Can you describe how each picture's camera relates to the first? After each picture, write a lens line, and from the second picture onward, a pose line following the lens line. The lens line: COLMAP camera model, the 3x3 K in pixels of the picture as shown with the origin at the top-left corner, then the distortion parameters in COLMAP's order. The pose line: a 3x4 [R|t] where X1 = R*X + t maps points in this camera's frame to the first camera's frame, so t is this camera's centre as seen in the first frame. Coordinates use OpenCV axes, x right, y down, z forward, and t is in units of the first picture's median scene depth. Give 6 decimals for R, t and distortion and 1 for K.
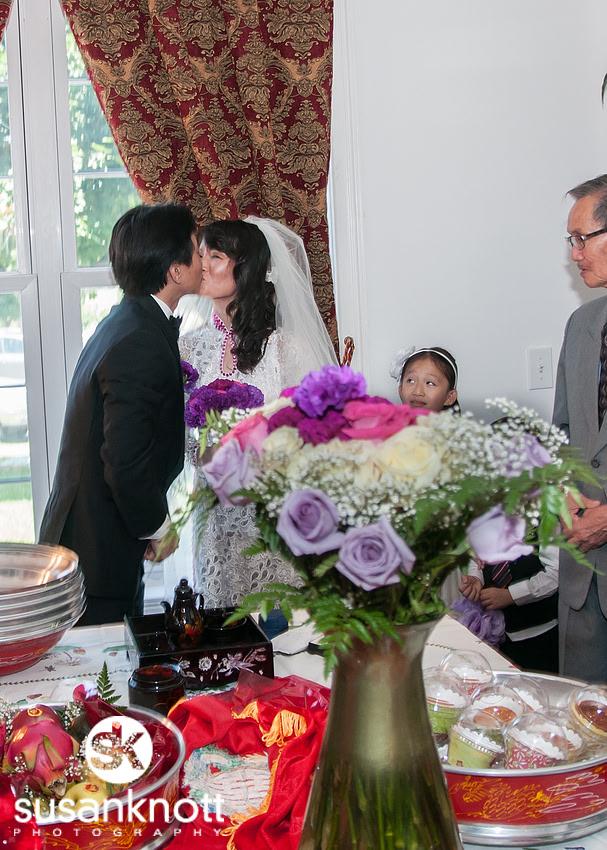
lens RADIAL K [[1482.9, 0, 302.4], [0, 1482.9, 424.0], [0, 0, 1]] dist [-0.043972, 0.000000]
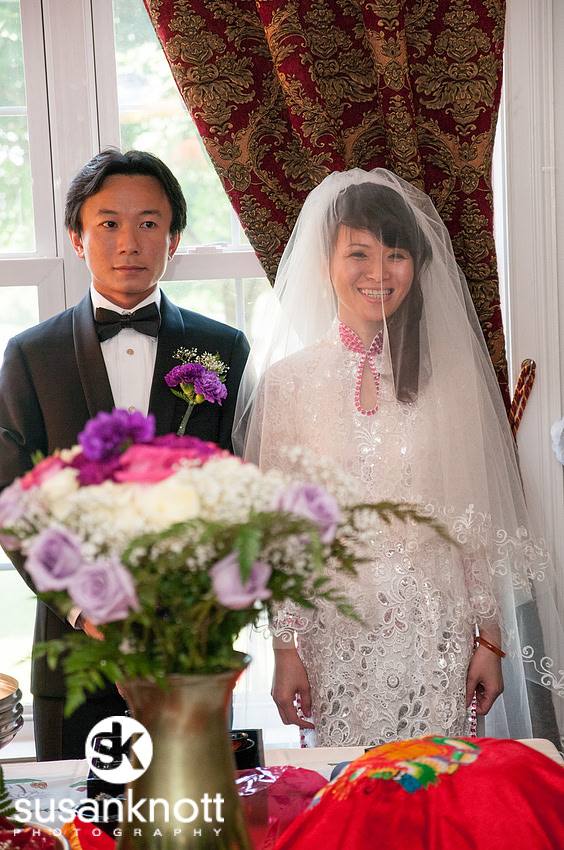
lens RADIAL K [[2509.8, 0, 283.0], [0, 2509.8, 424.5], [0, 0, 1]] dist [0.816986, 0.000000]
pose [[0.992801, 0.014977, -0.118836, 0.063703], [-0.018454, 0.999432, -0.028212, 0.003141], [0.118346, 0.030201, 0.992513, -0.126646]]
